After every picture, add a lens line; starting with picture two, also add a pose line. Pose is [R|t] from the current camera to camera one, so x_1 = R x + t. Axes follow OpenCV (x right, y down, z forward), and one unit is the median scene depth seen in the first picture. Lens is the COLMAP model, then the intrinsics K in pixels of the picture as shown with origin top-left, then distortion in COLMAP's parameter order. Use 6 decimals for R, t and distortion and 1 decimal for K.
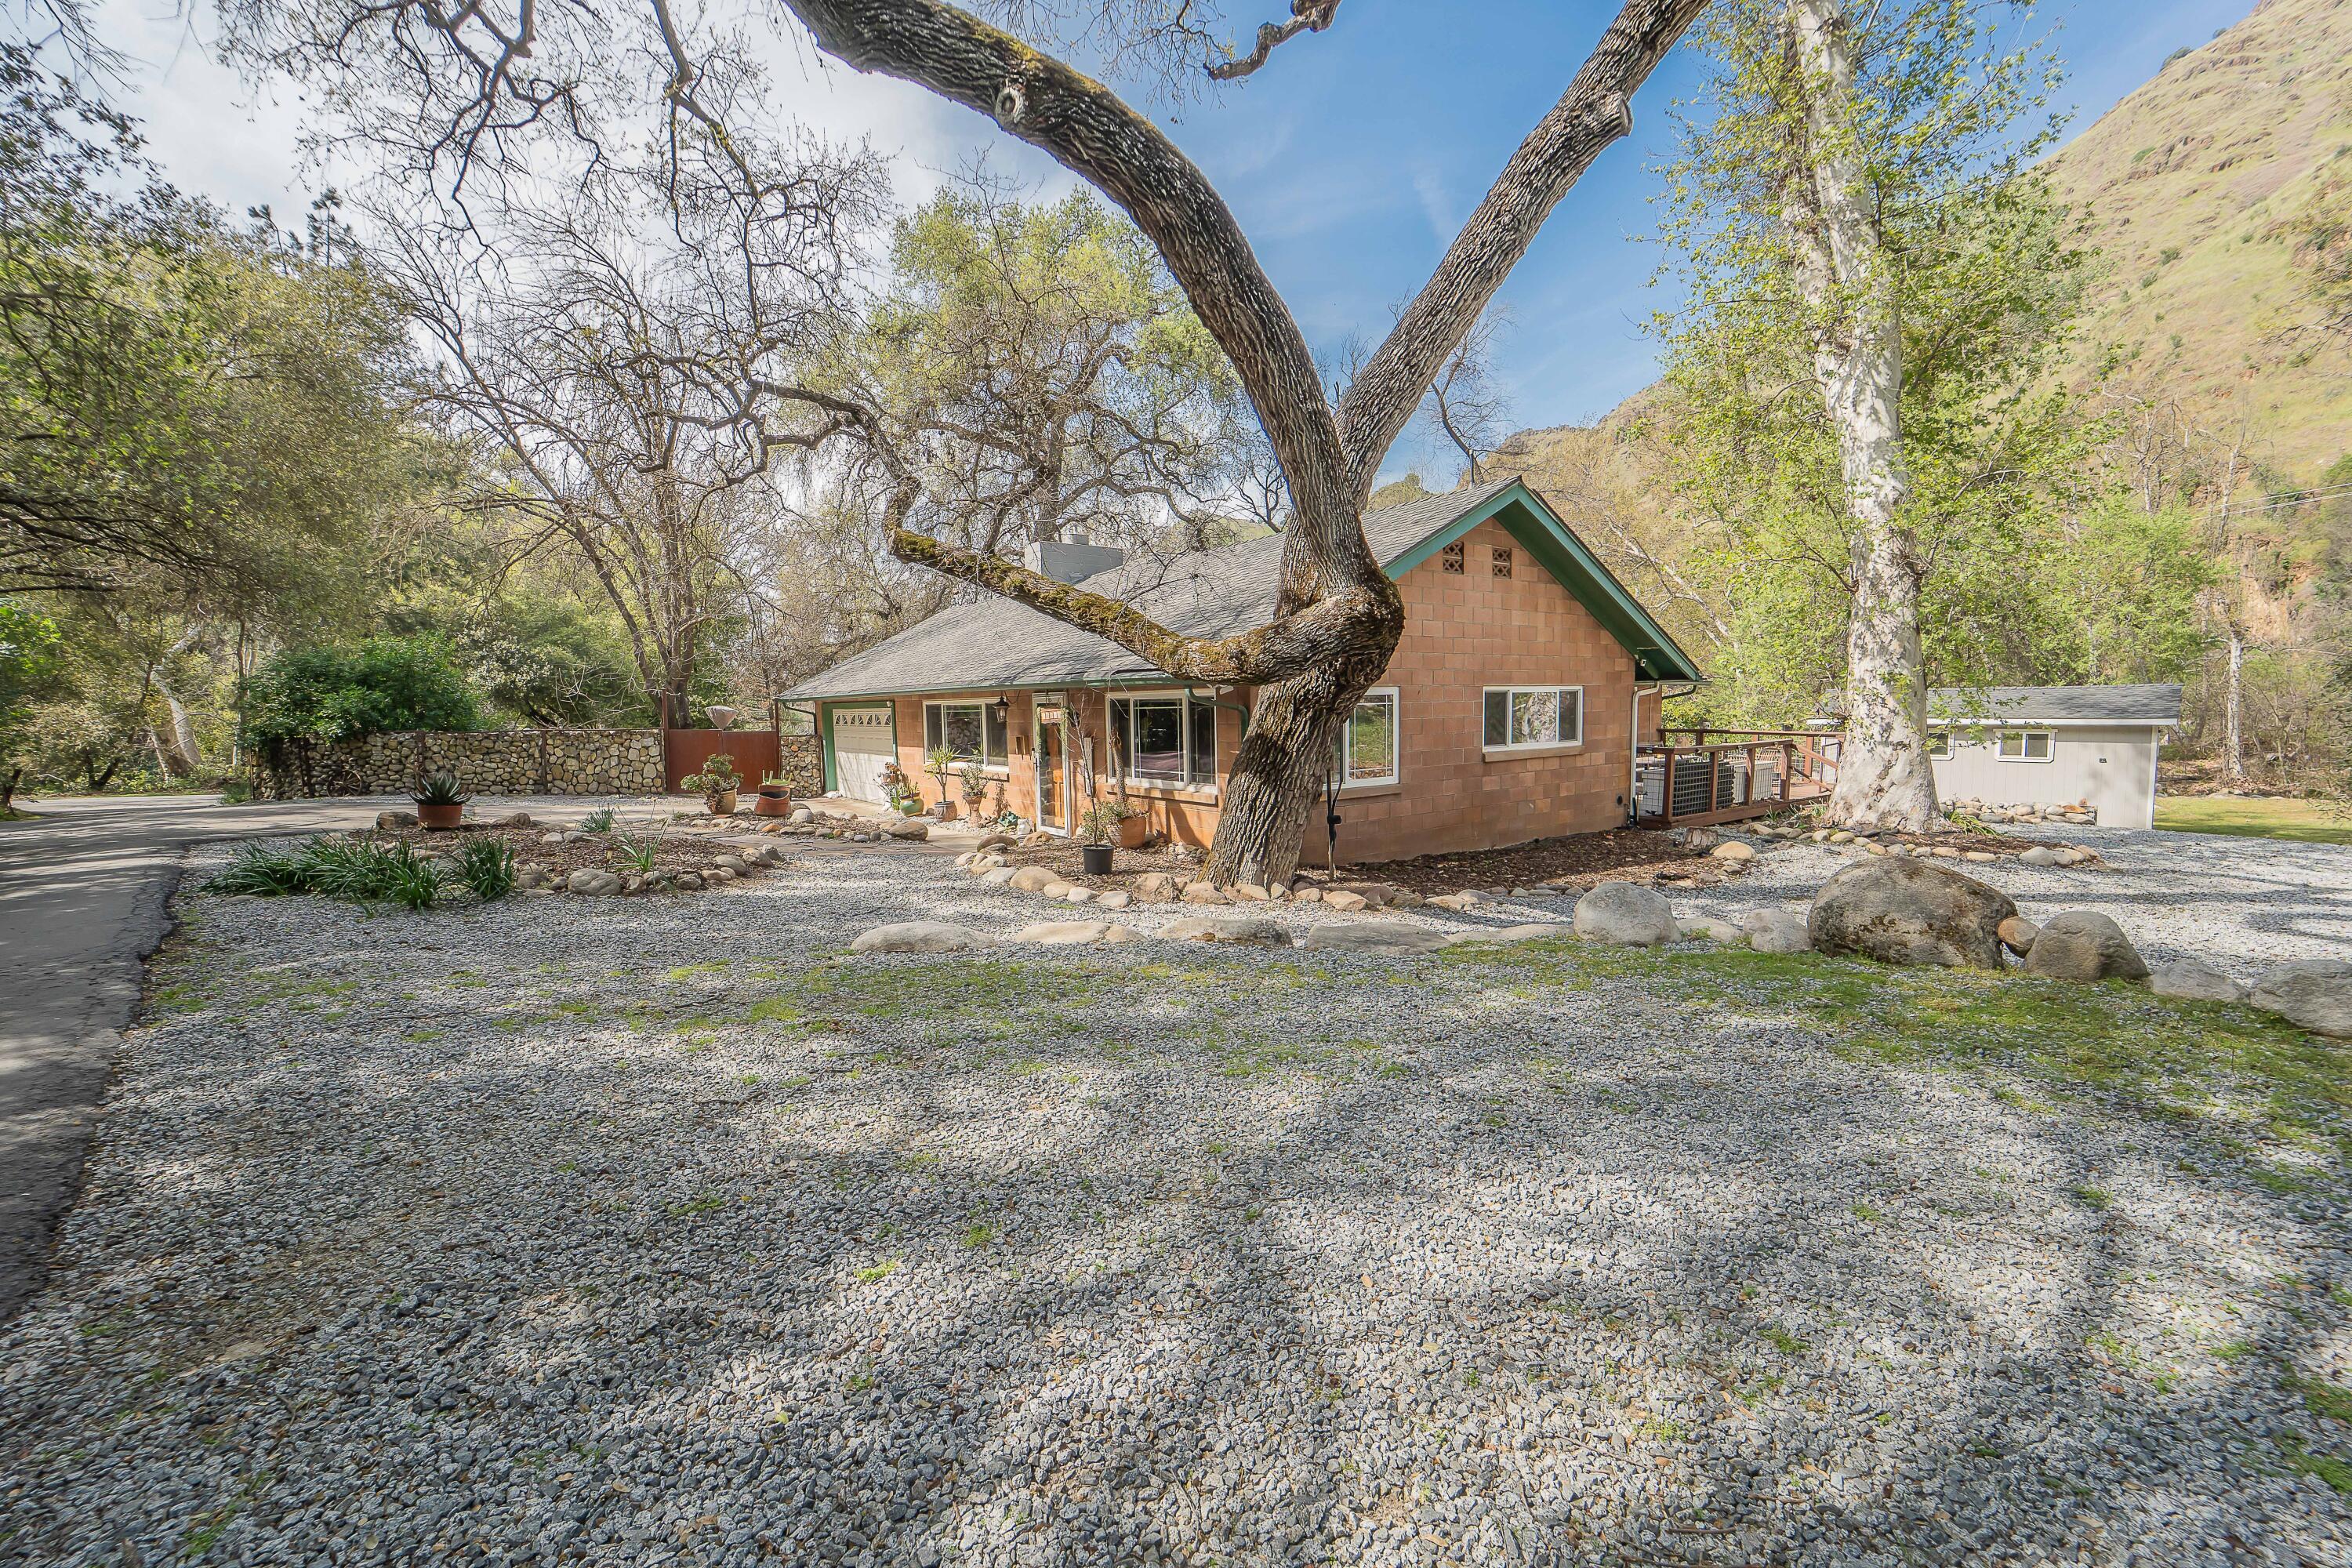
lens RADIAL K [[979.9, 0, 1176.0], [0, 979.9, 784.0], [0, 0, 1]] dist [-0.020731, -0.000514]
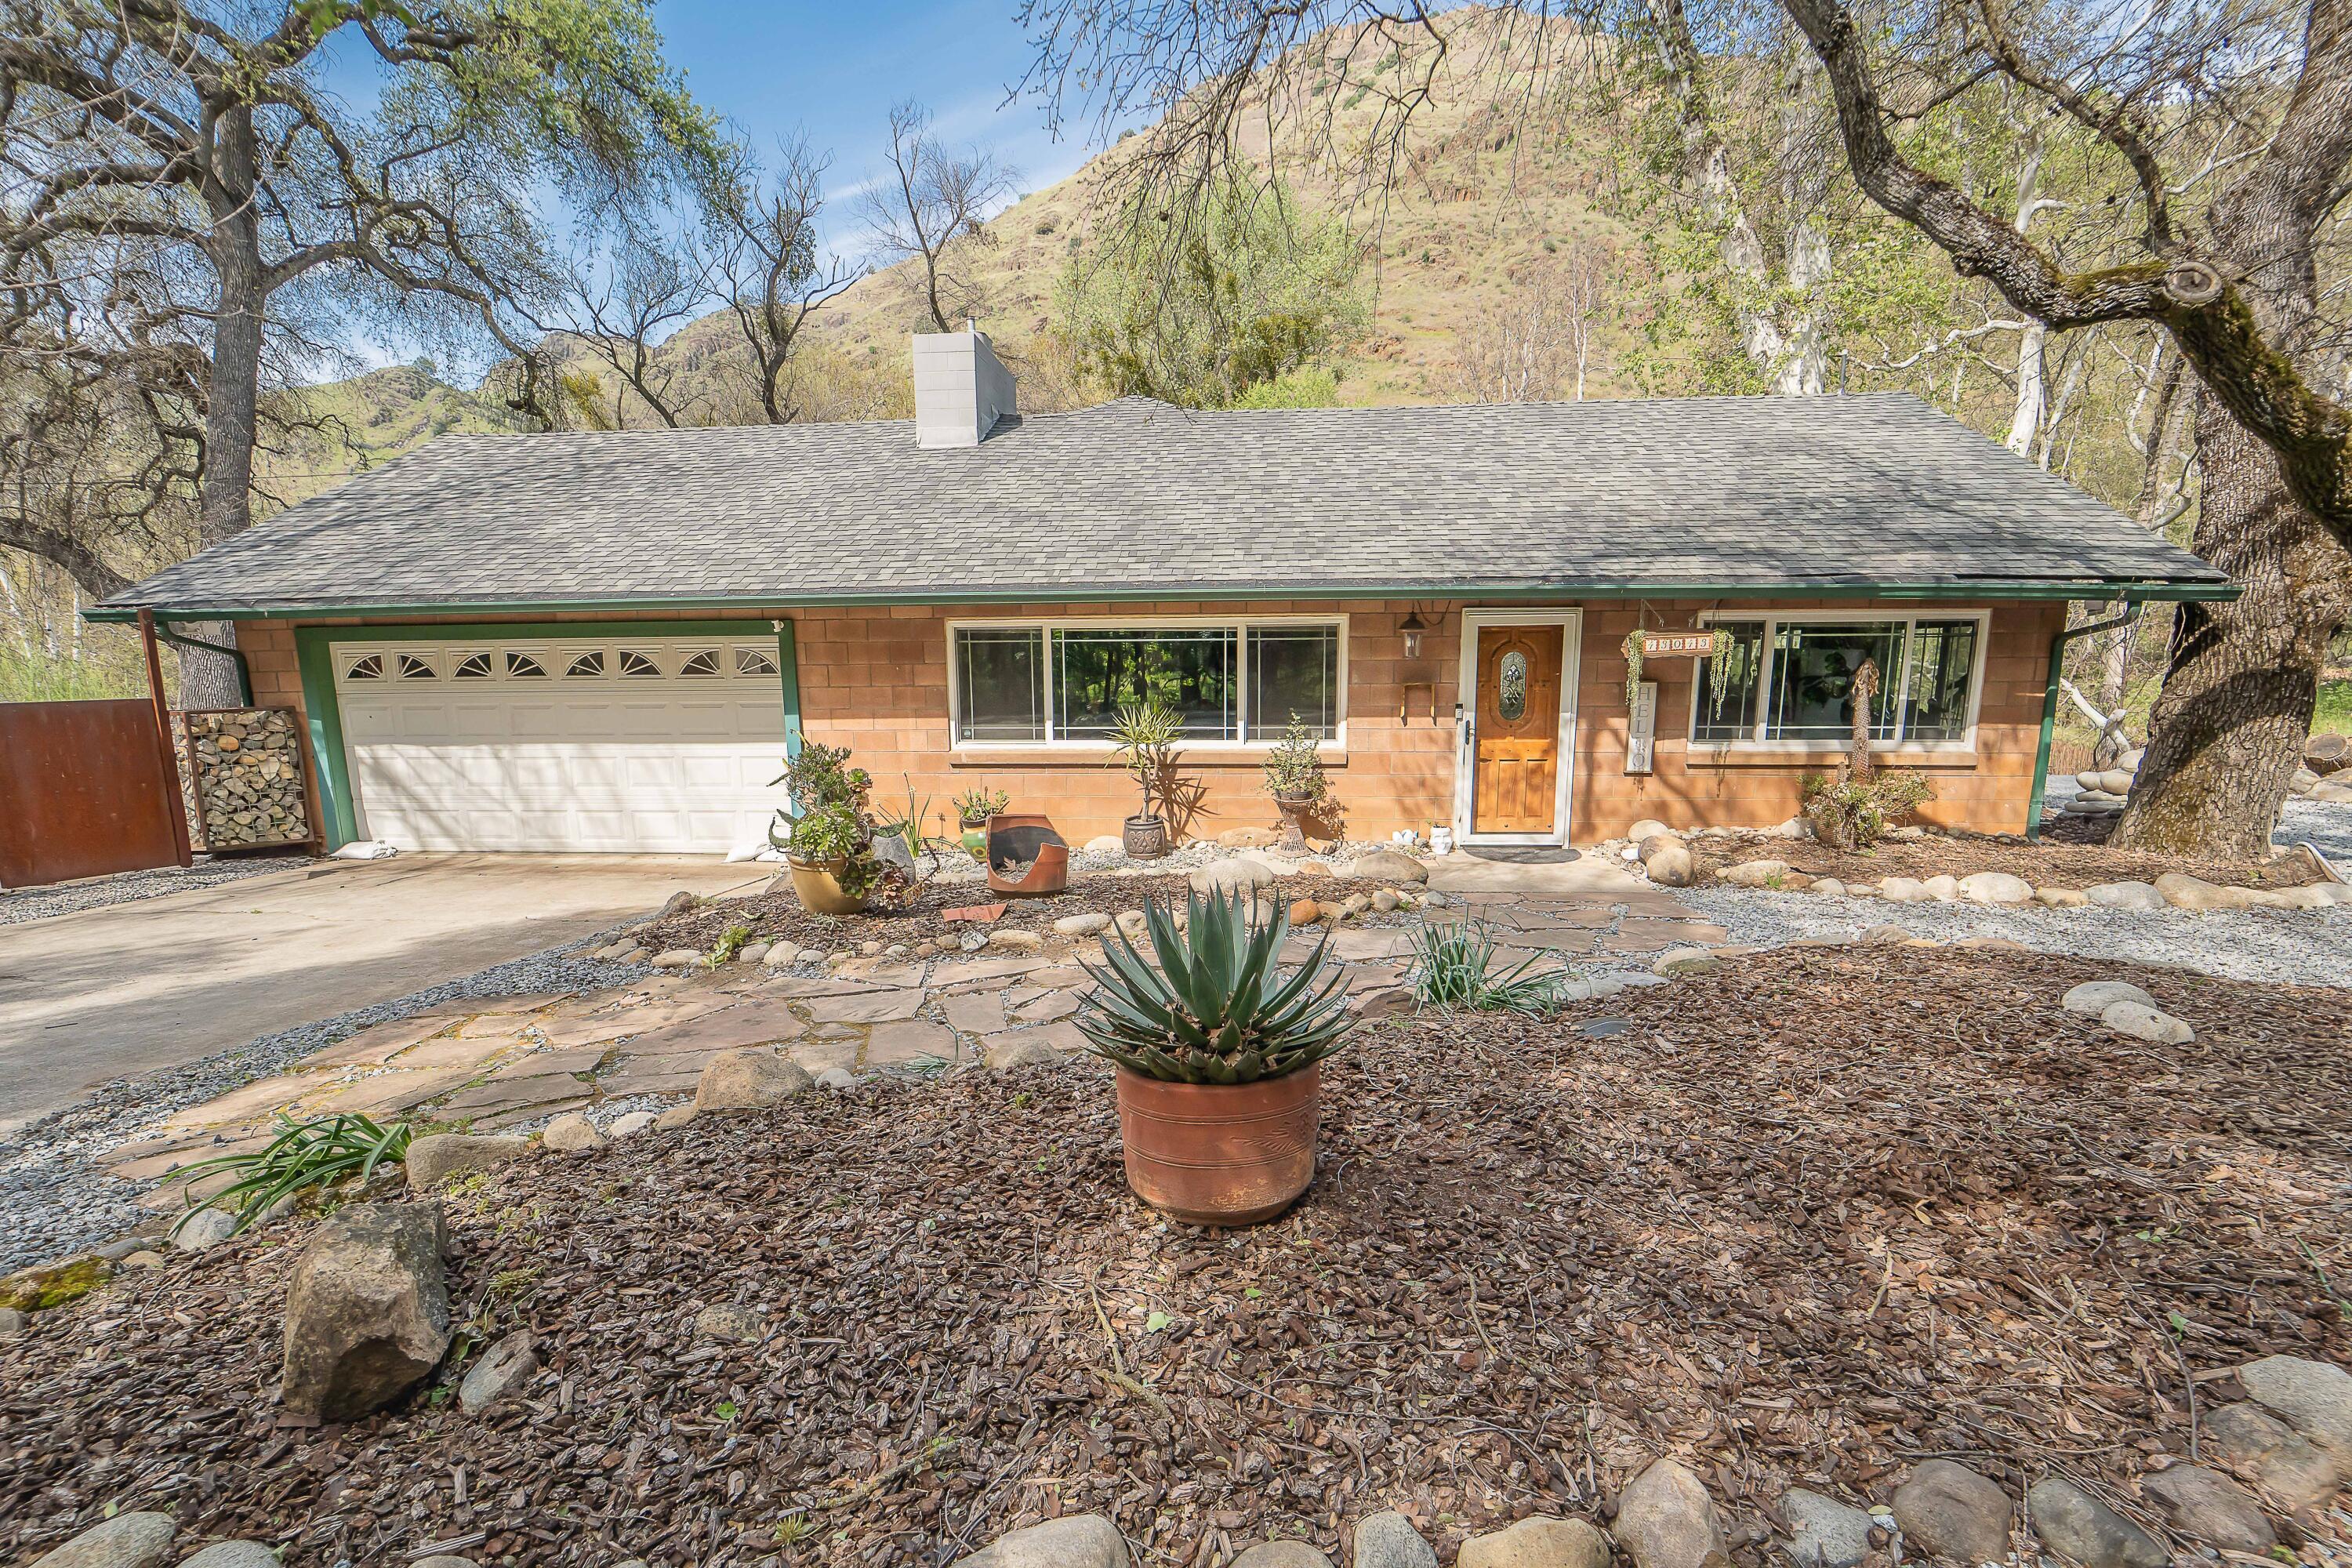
lens RADIAL K [[1054.9, 0, 1184.3], [0, 1054.9, 838.5], [0, 0, 1]] dist [-0.029917, 0.005269]
pose [[0.650988, -0.119657, 0.749598, -0.570801], [0.057583, 0.992437, 0.108414, -0.026838], [-0.756901, -0.027412, 0.652955, 0.557129]]
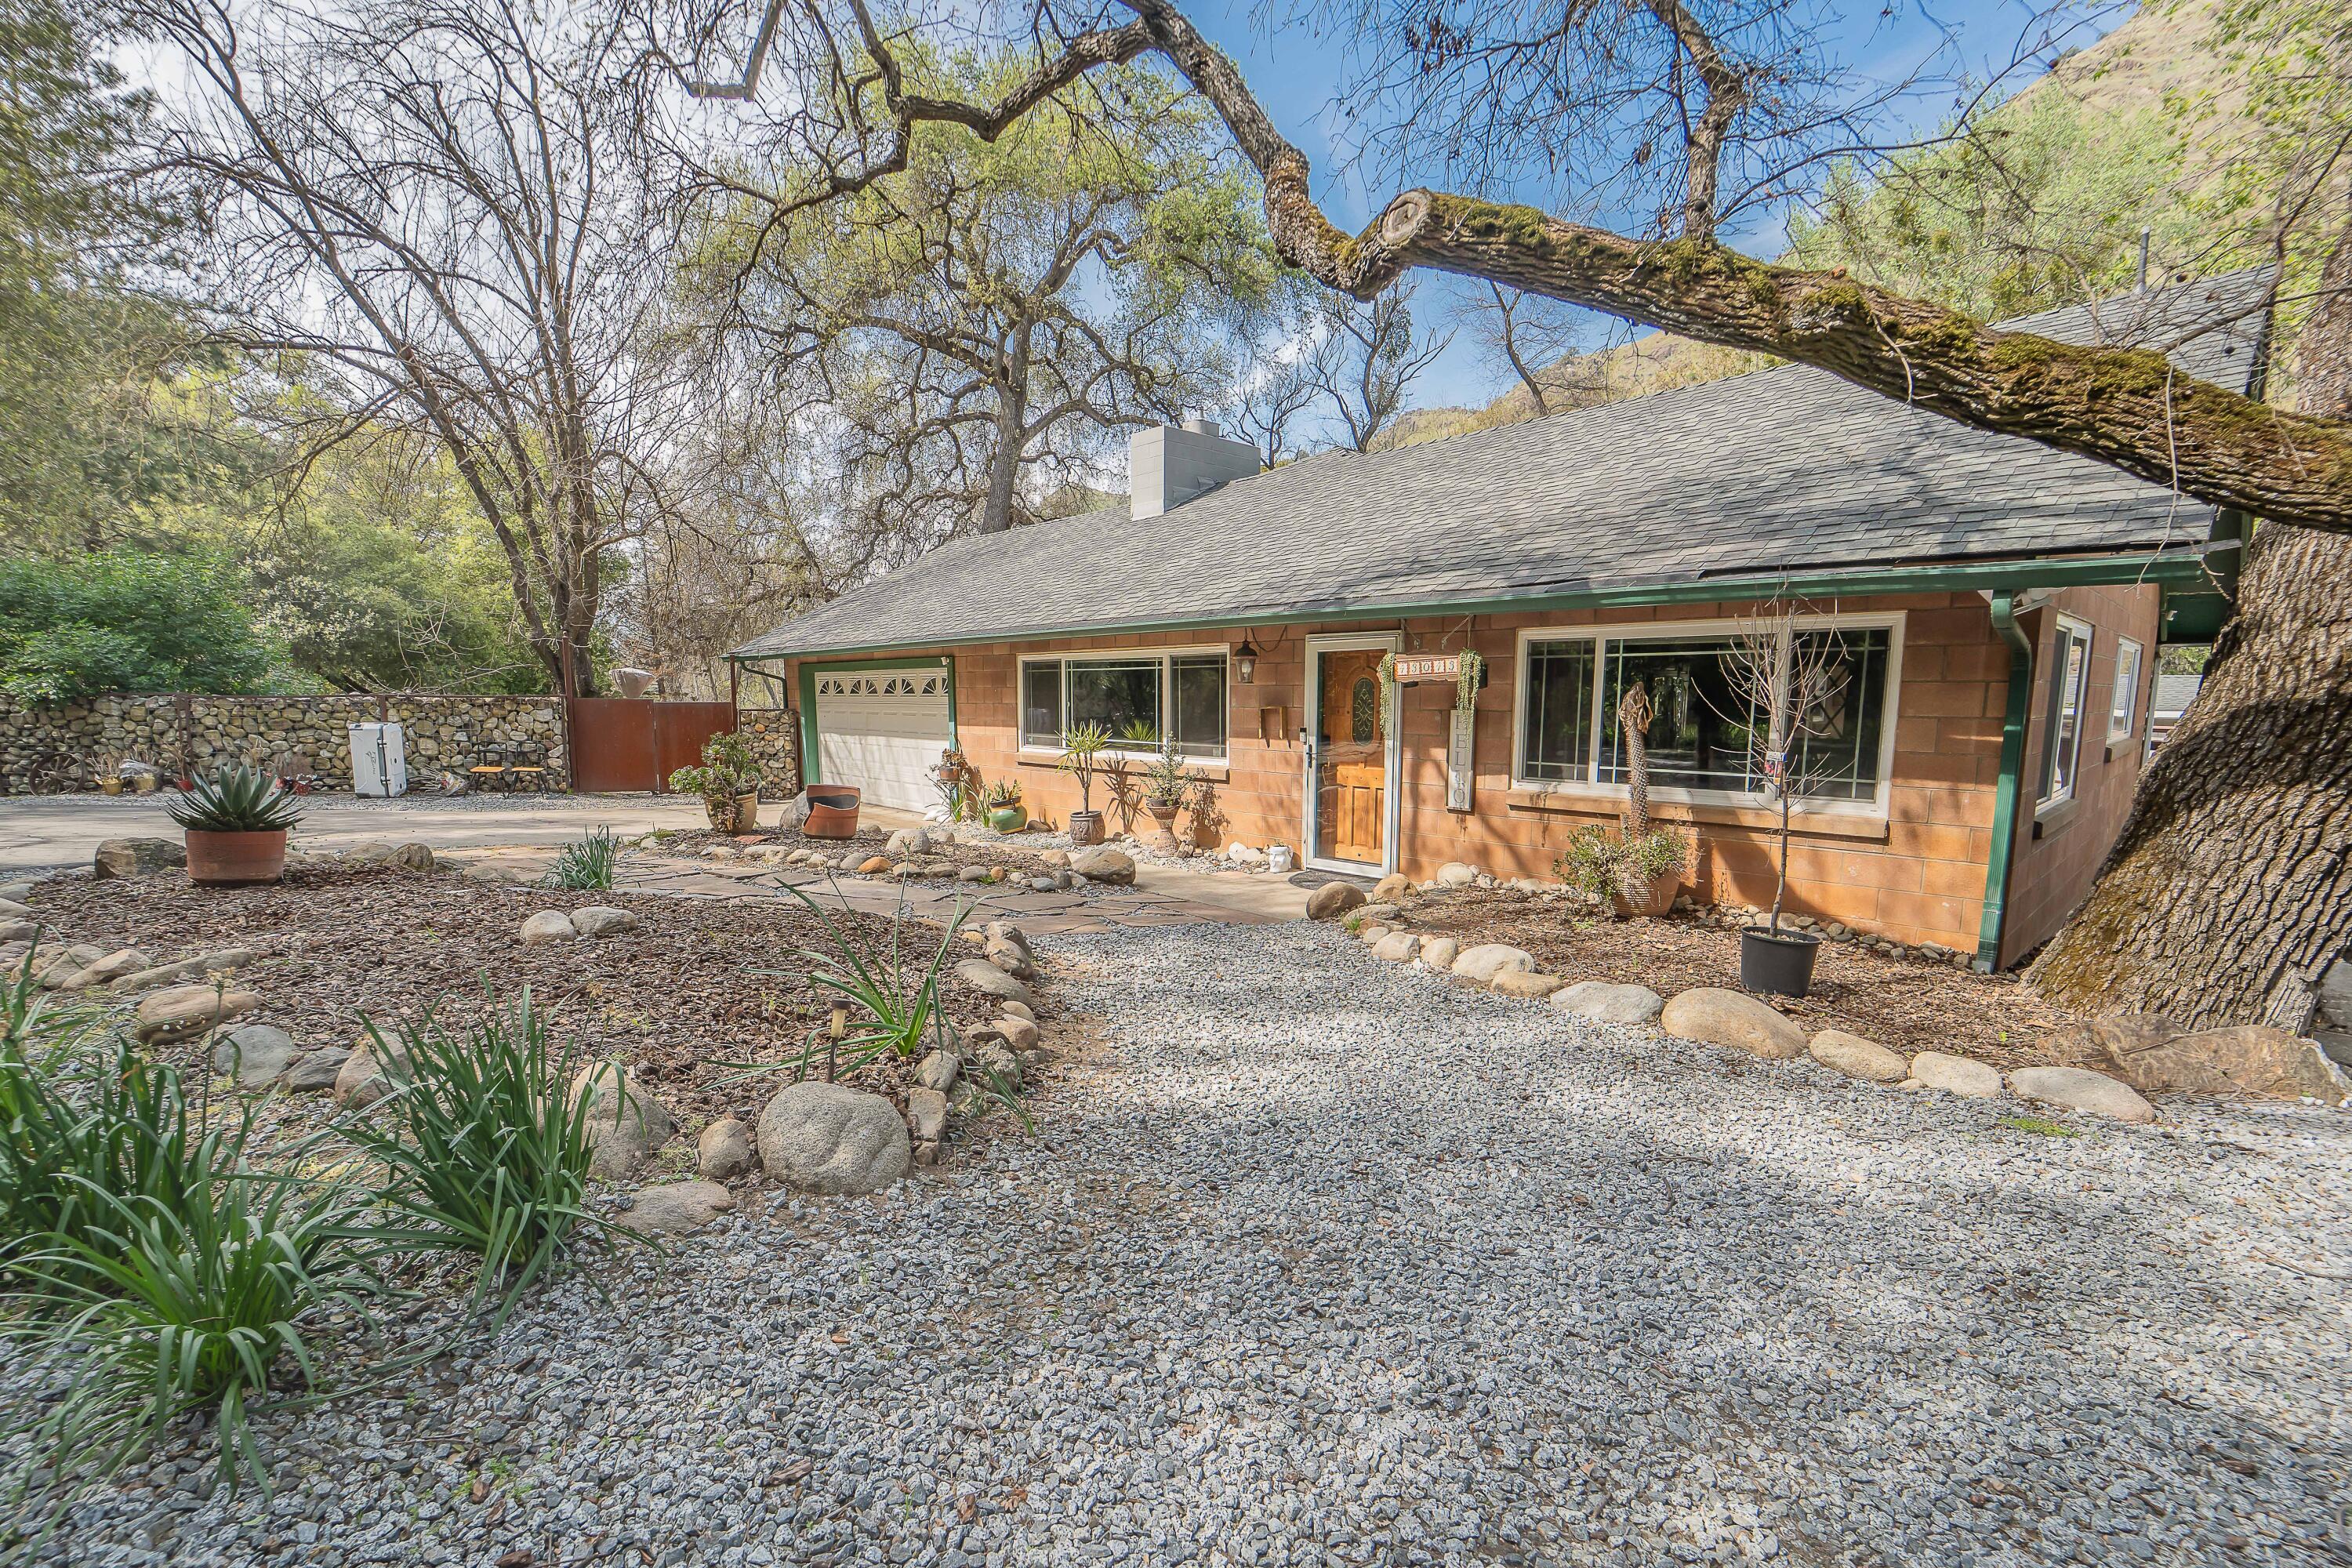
lens RADIAL K [[1024.5, 0, 1141.4], [0, 1024.5, 825.7], [0, 0, 1]] dist [-0.027679, 0.003368]
pose [[0.995066, 0.004319, 0.099125, -0.238701], [-0.009124, 0.998802, 0.048069, -0.004939], [-0.098799, -0.048736, 0.993913, 0.304079]]
